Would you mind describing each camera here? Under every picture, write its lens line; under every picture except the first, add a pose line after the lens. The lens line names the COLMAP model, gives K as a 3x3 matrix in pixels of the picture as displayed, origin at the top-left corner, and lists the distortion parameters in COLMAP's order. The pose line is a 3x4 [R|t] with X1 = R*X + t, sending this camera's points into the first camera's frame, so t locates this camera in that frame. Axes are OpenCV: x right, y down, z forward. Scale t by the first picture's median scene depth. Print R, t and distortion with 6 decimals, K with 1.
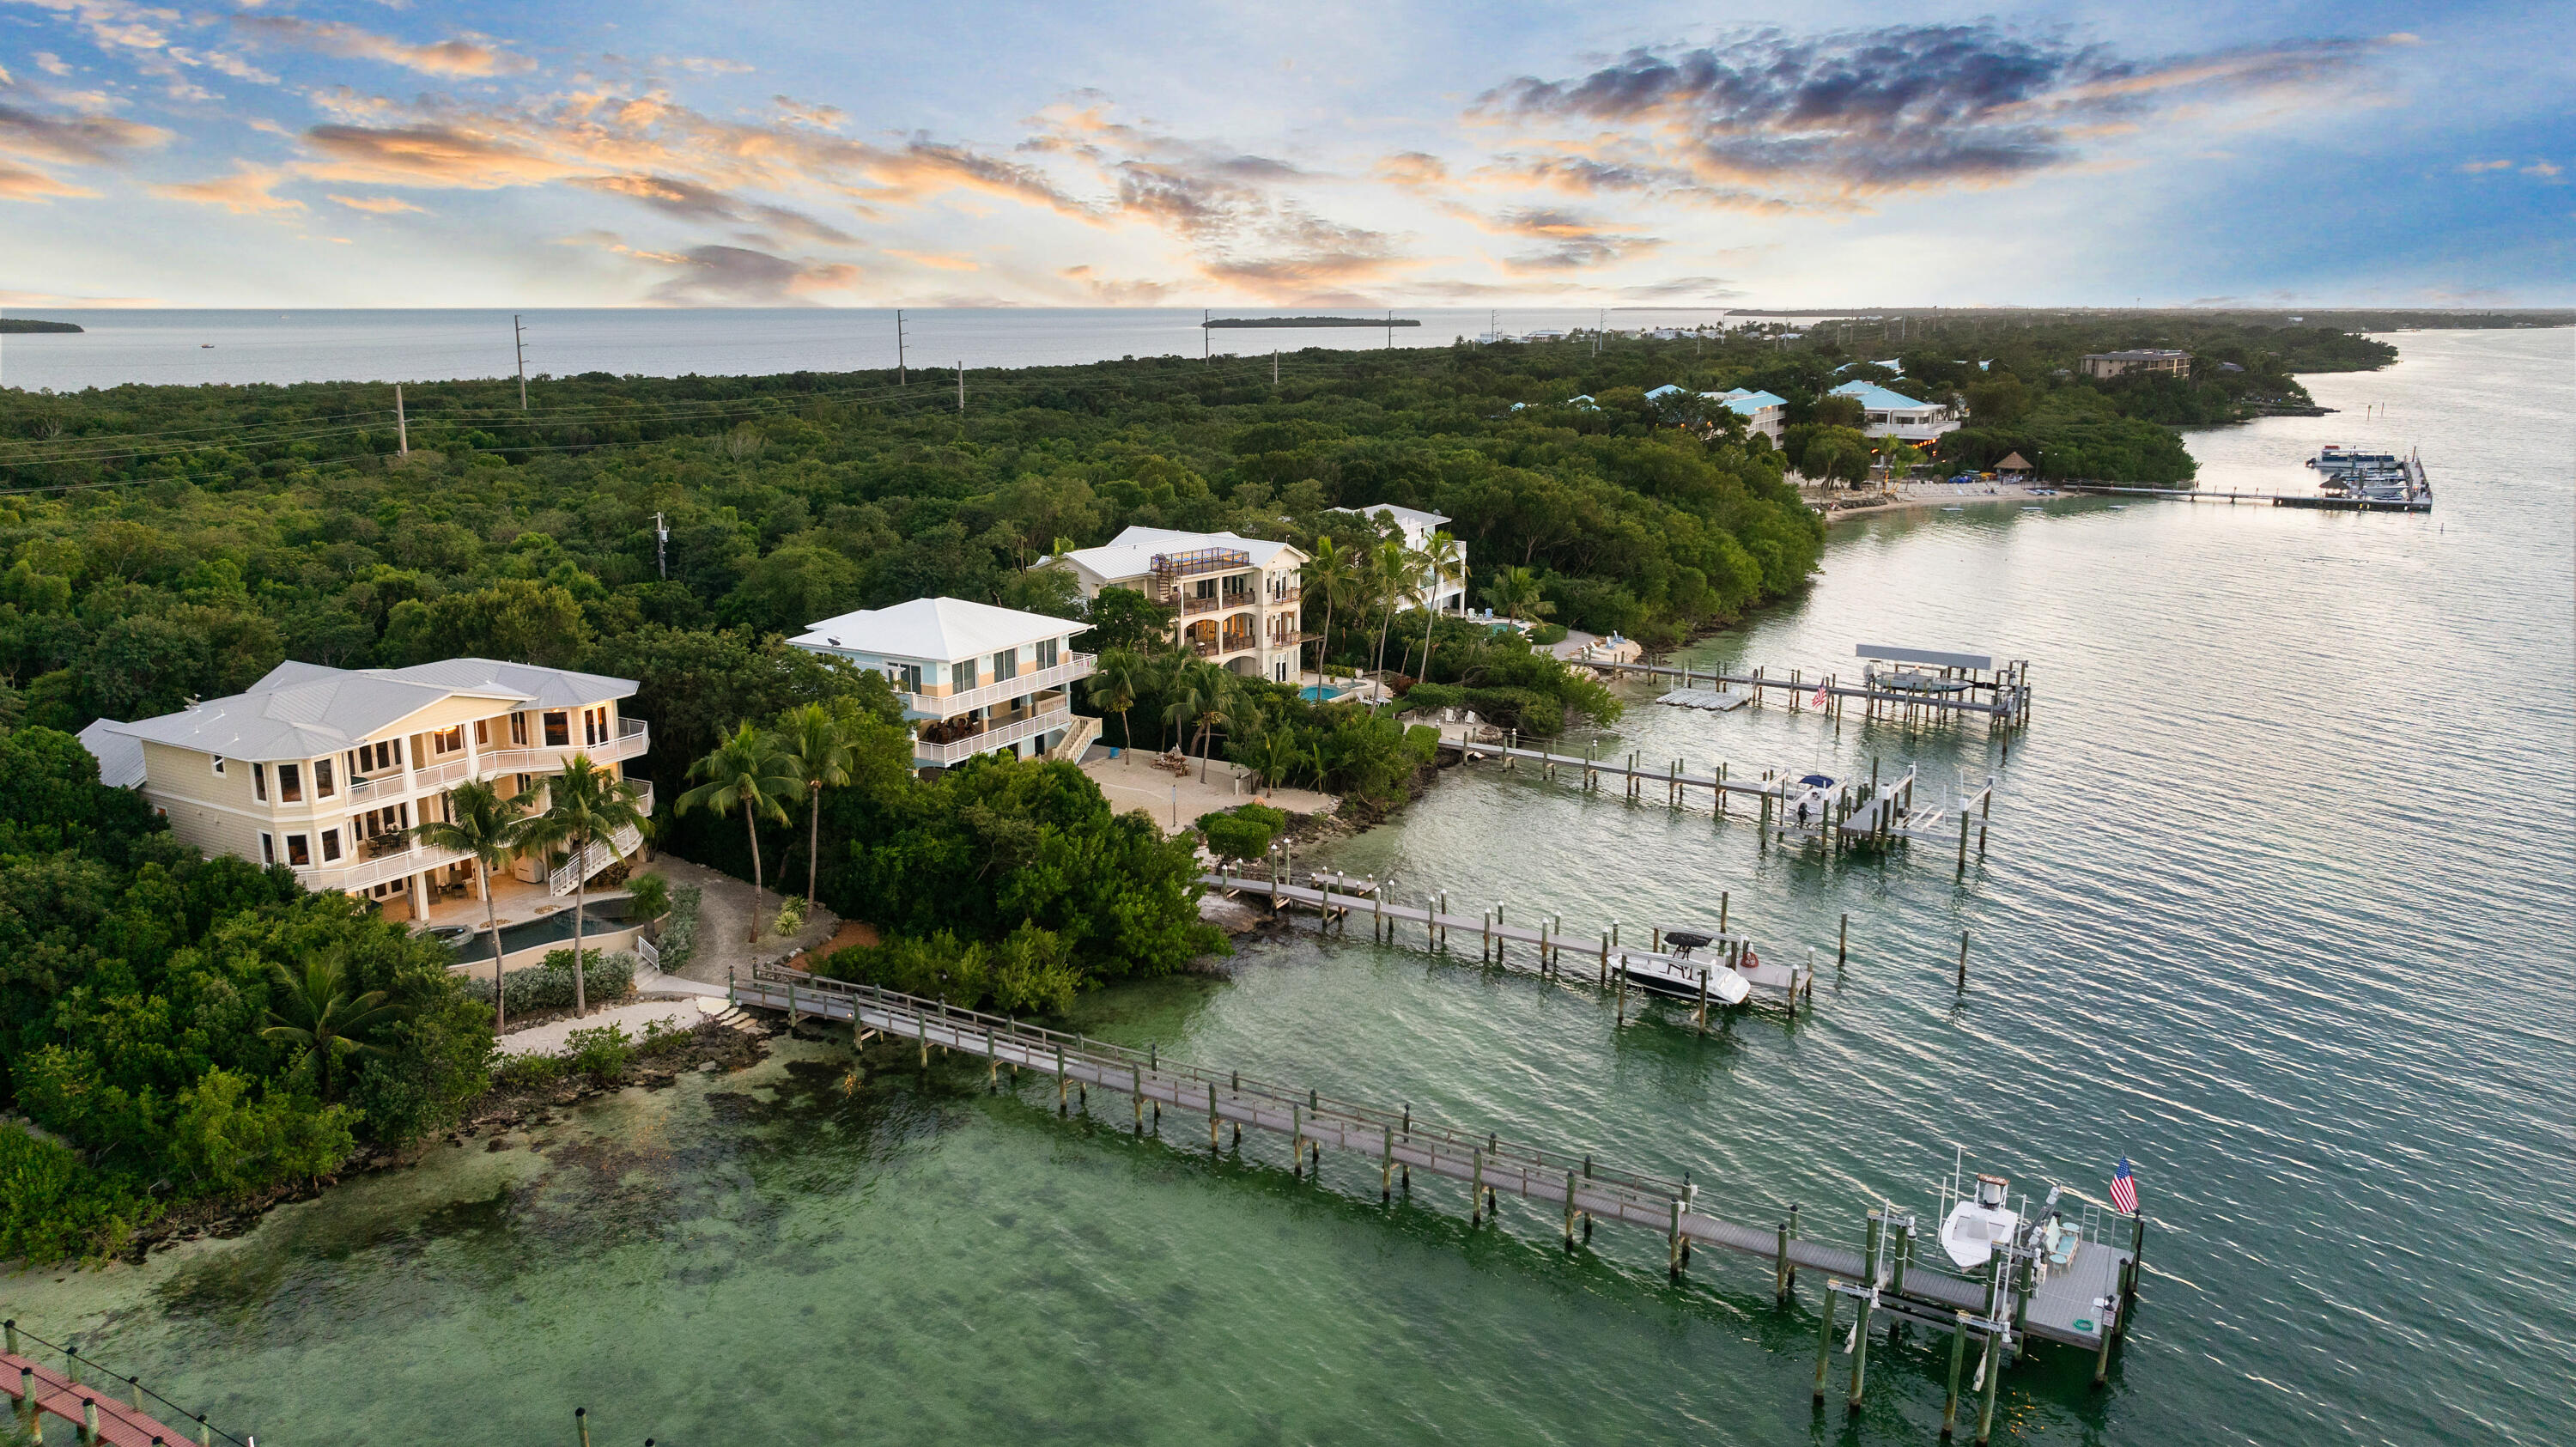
lens RADIAL K [[1812.2, 0, 1288.0], [0, 1812.2, 723.5], [0, 0, 1]] dist [-0.005377, 0.002071]
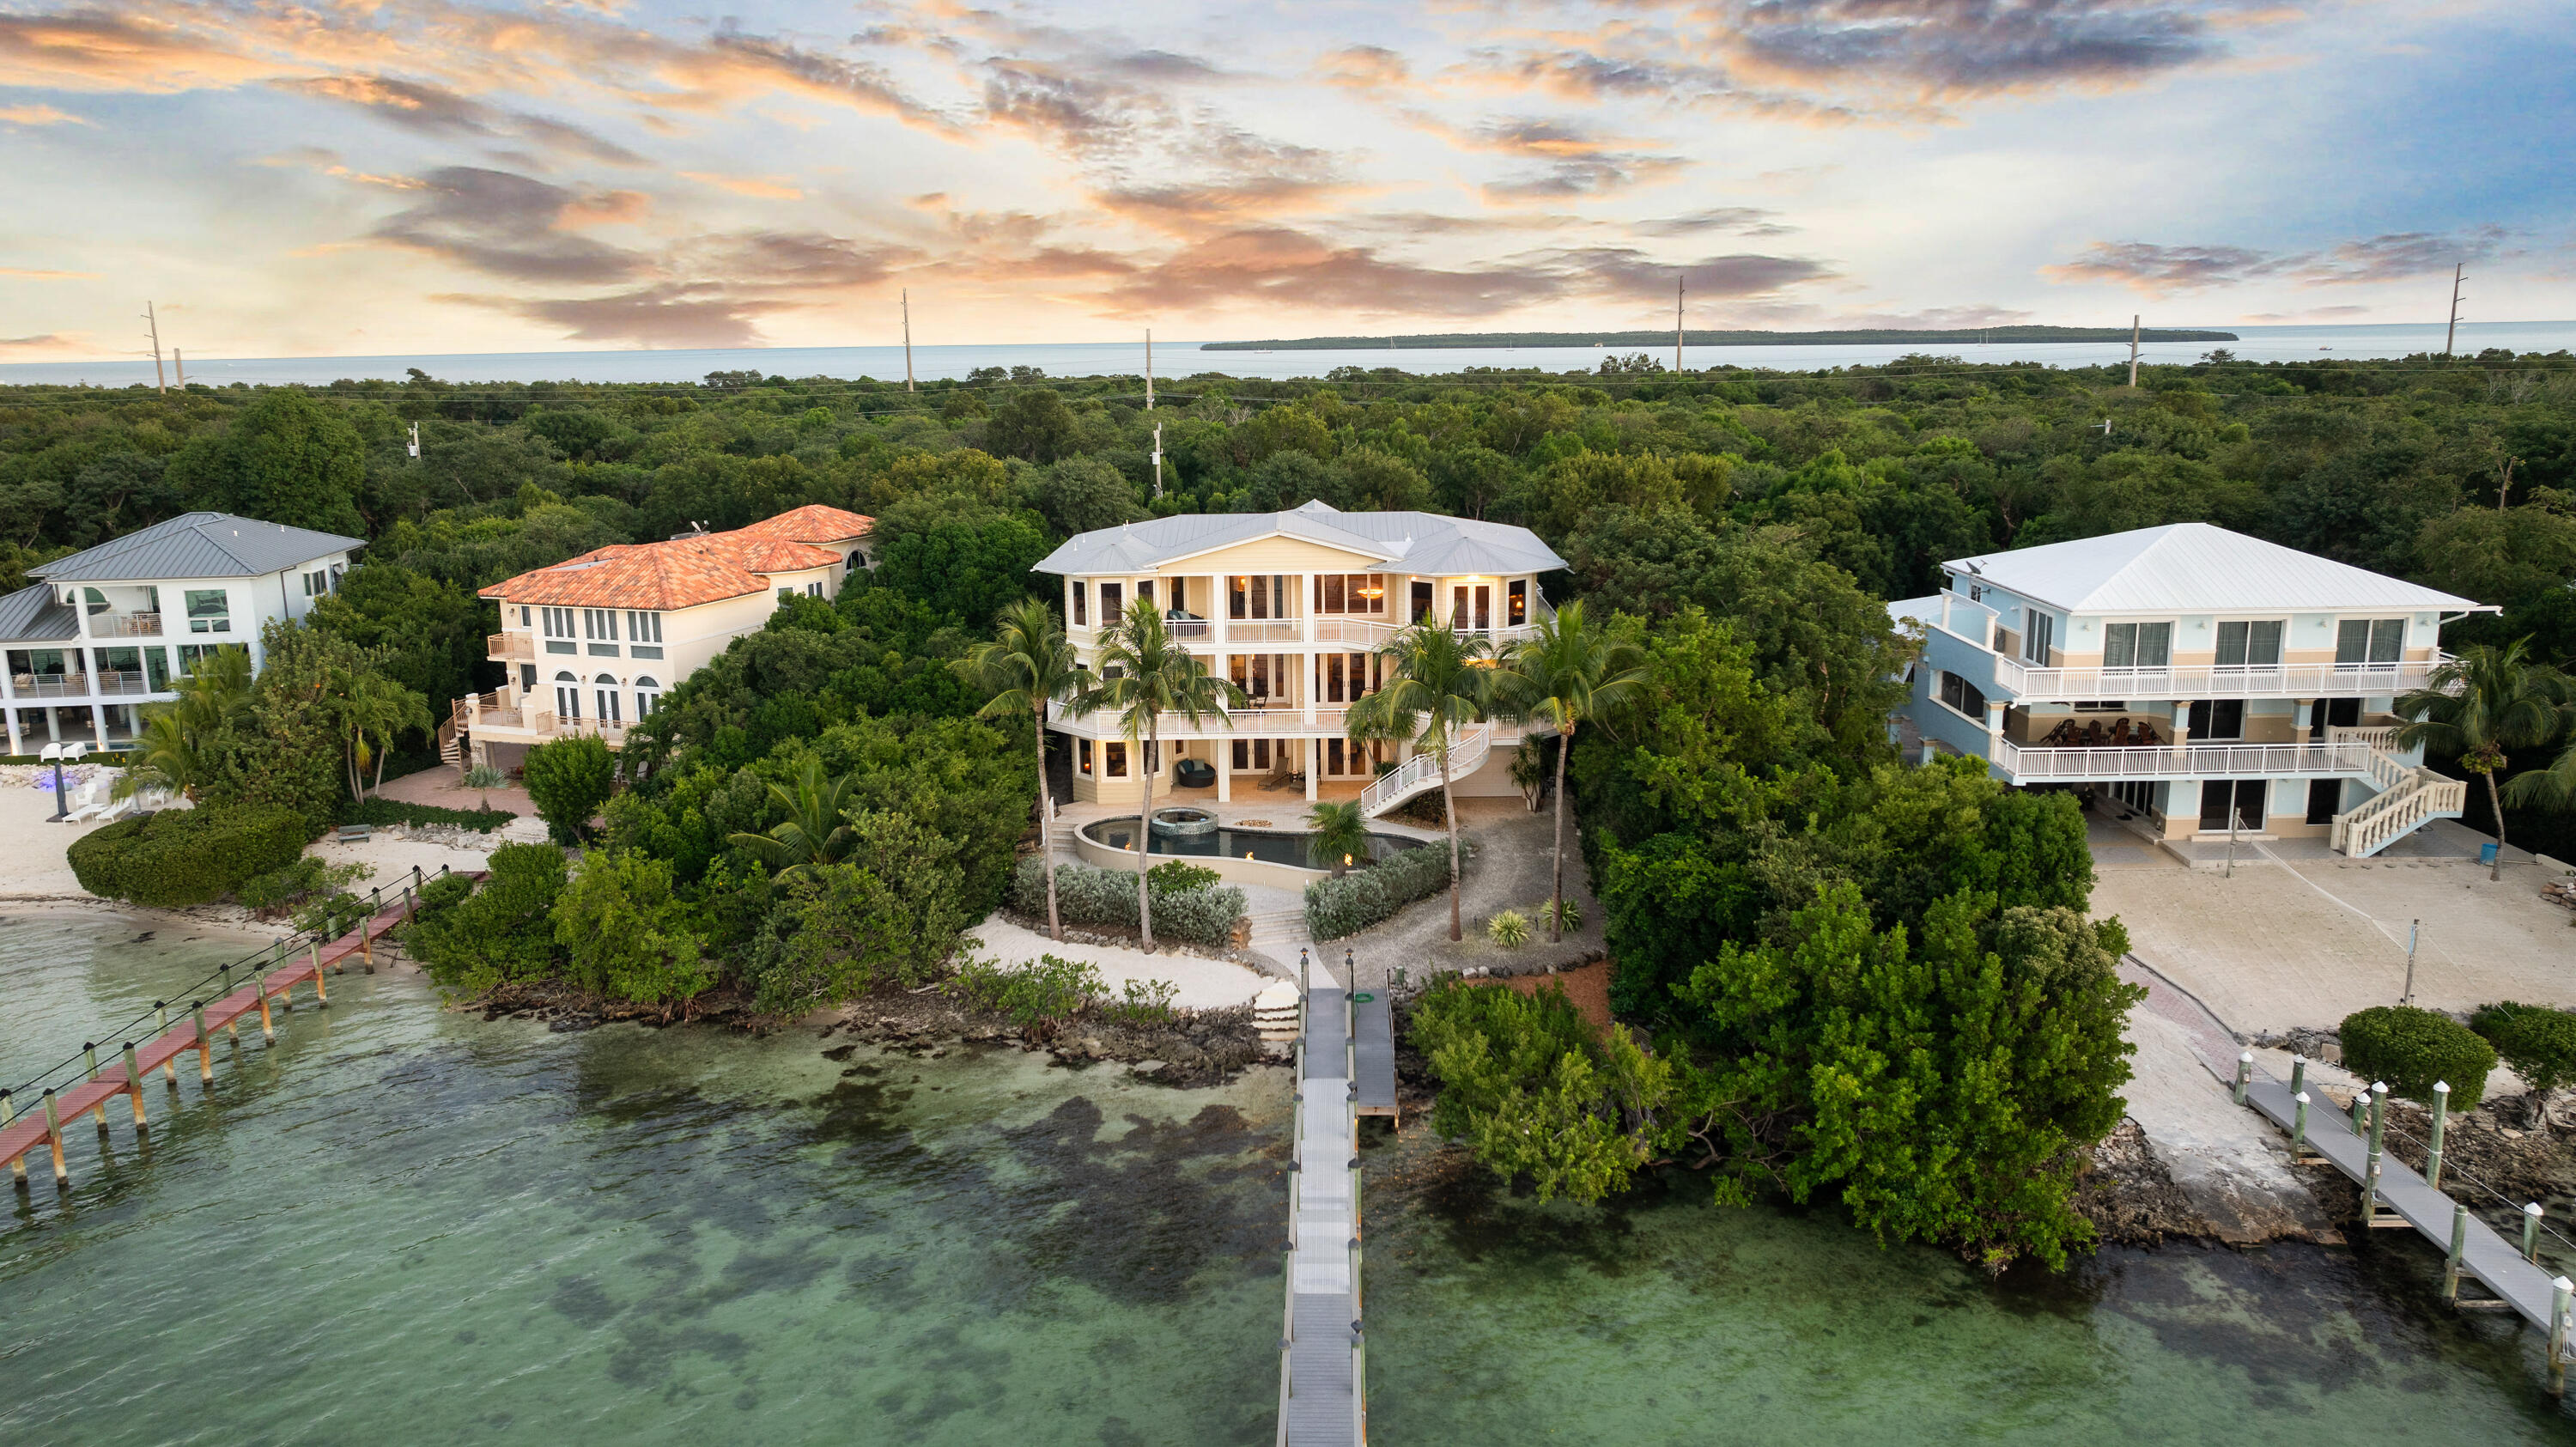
lens RADIAL K [[1755.0, 0, 1288.0], [0, 1755.0, 723.5], [0, 0, 1]] dist [-0.001987, 0.001817]
pose [[0.488598, 0.180181, -0.853702, 0.212097], [-0.177995, 0.978452, 0.104639, -0.015818], [0.854160, 0.100828, 0.510141, 0.571075]]
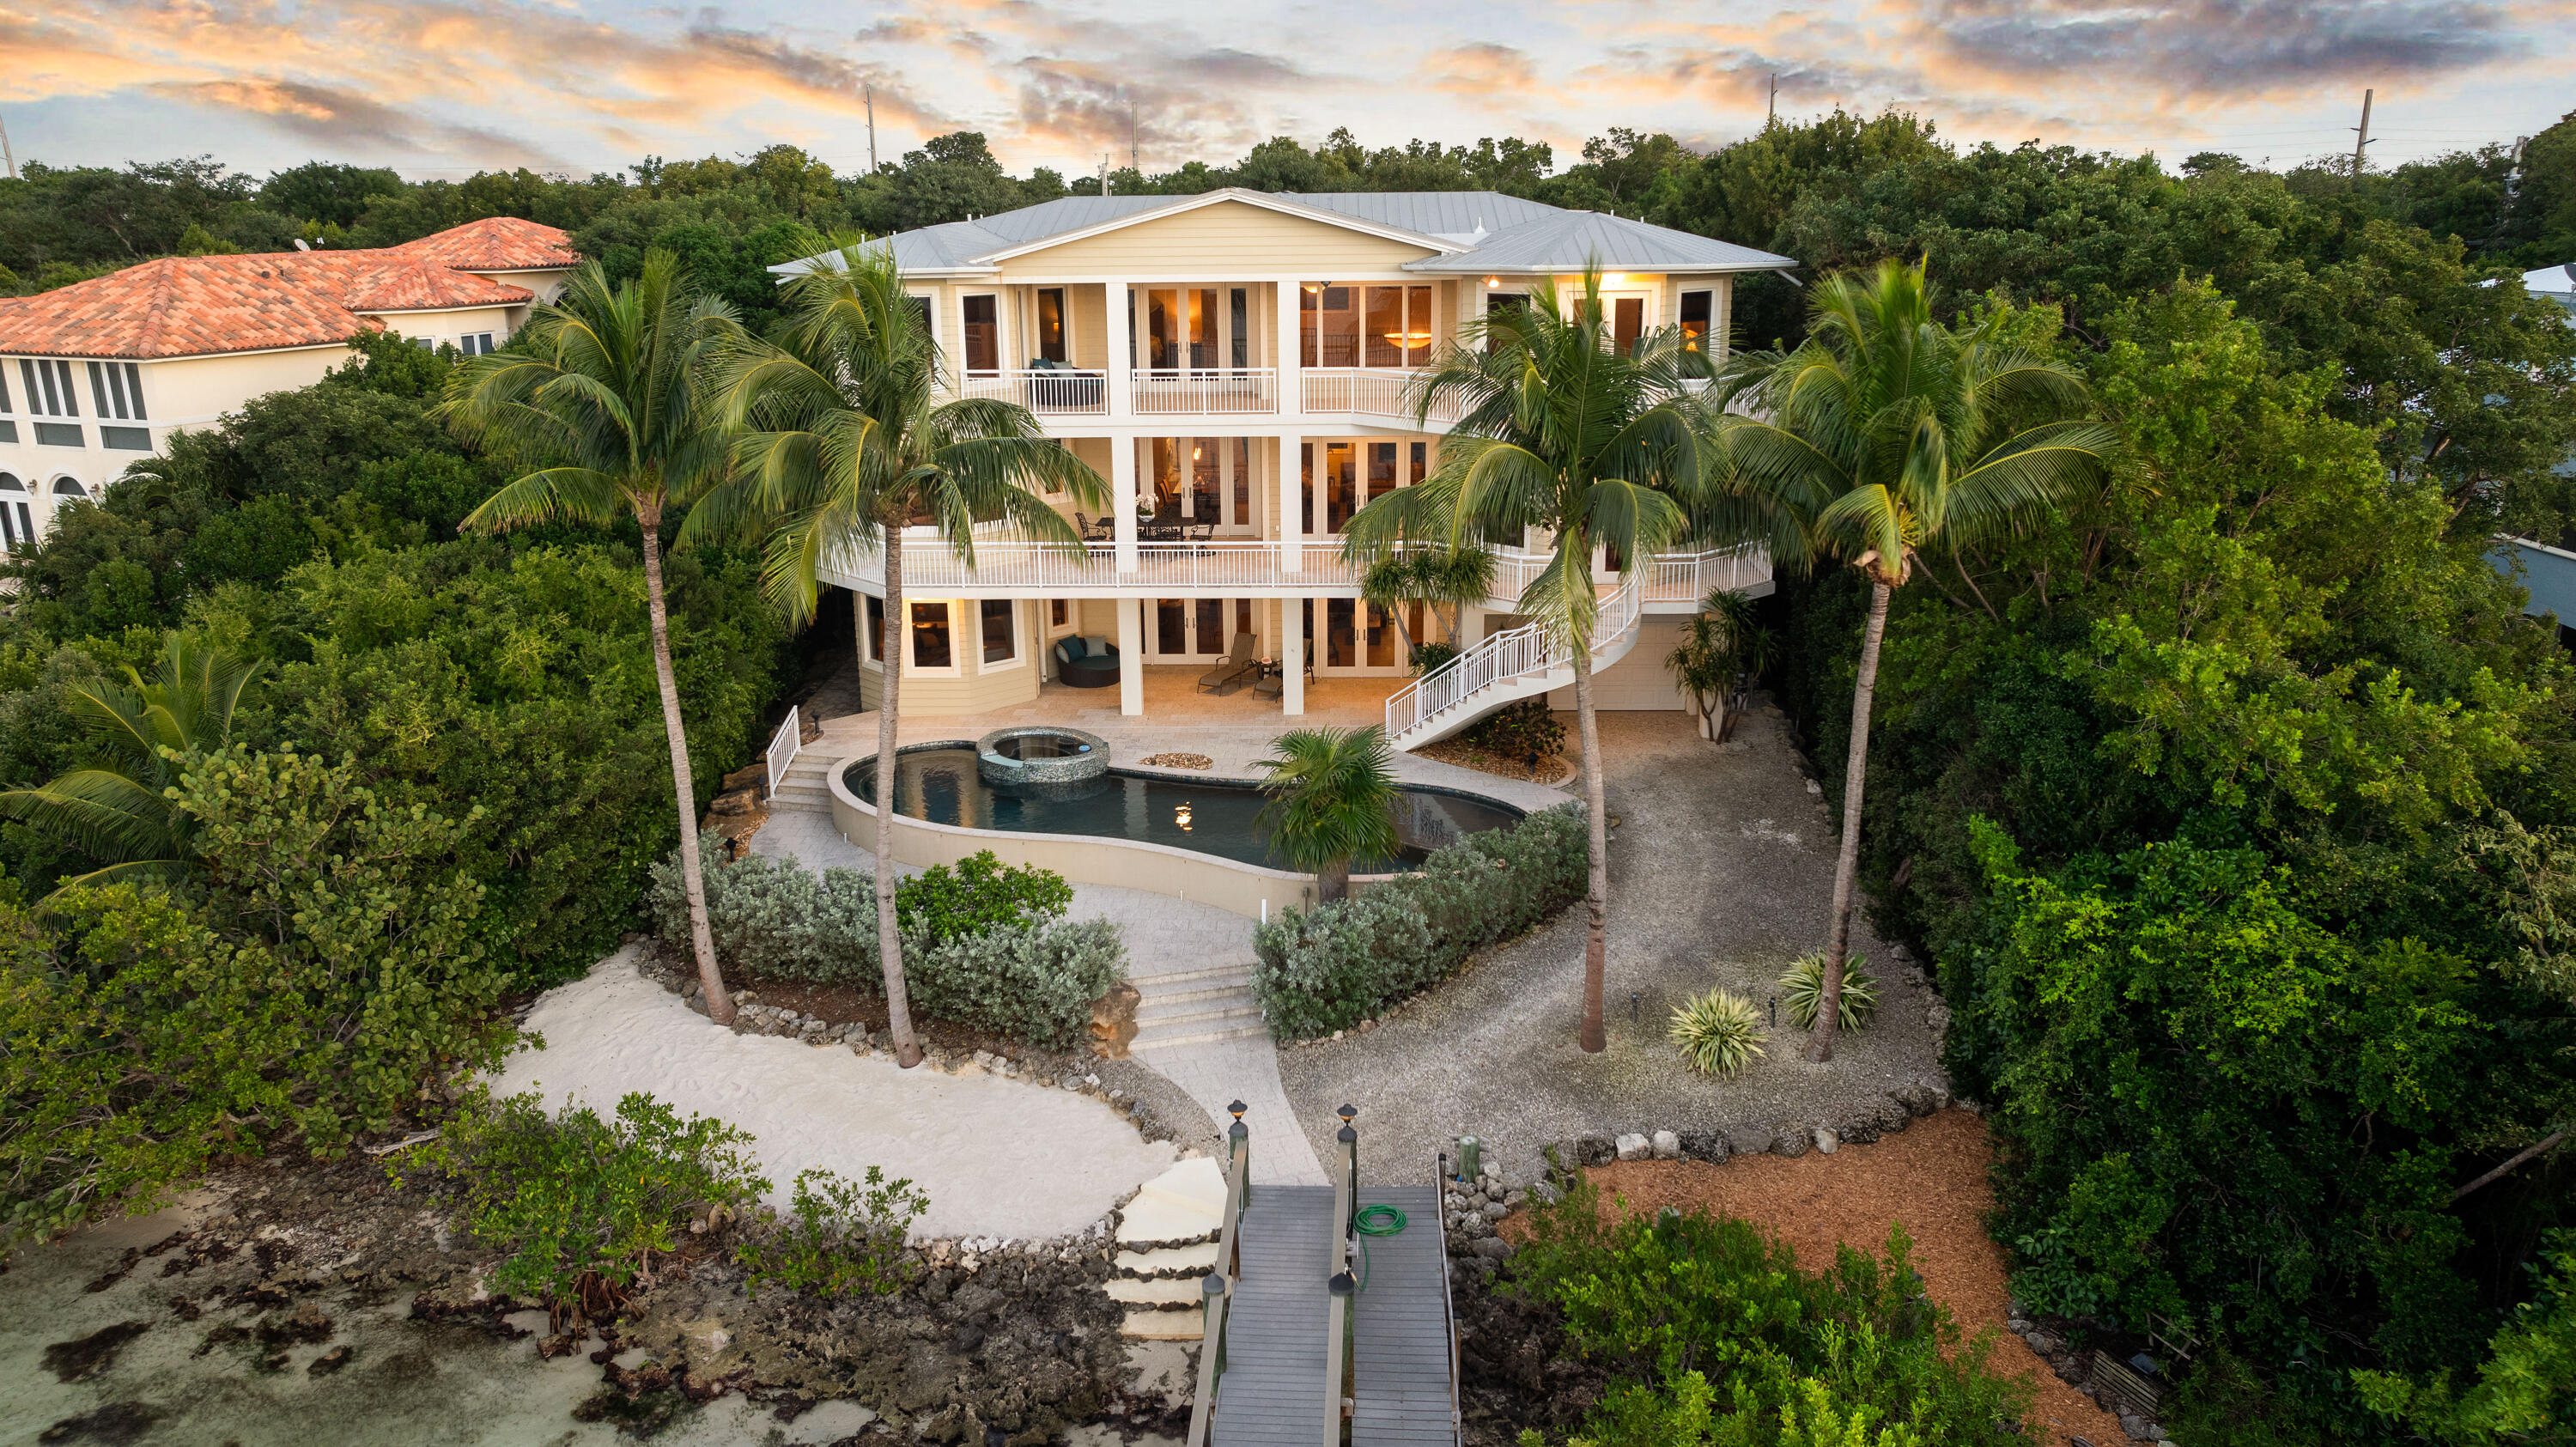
lens RADIAL K [[1812.2, 0, 1288.0], [0, 1812.2, 723.5], [0, 0, 1]] dist [-0.005377, 0.002071]
pose [[0.472904, 0.243395, -0.846830, -0.070244], [-0.184411, 0.967145, 0.174994, 0.023227], [0.861600, 0.073410, 0.502251, 0.759123]]
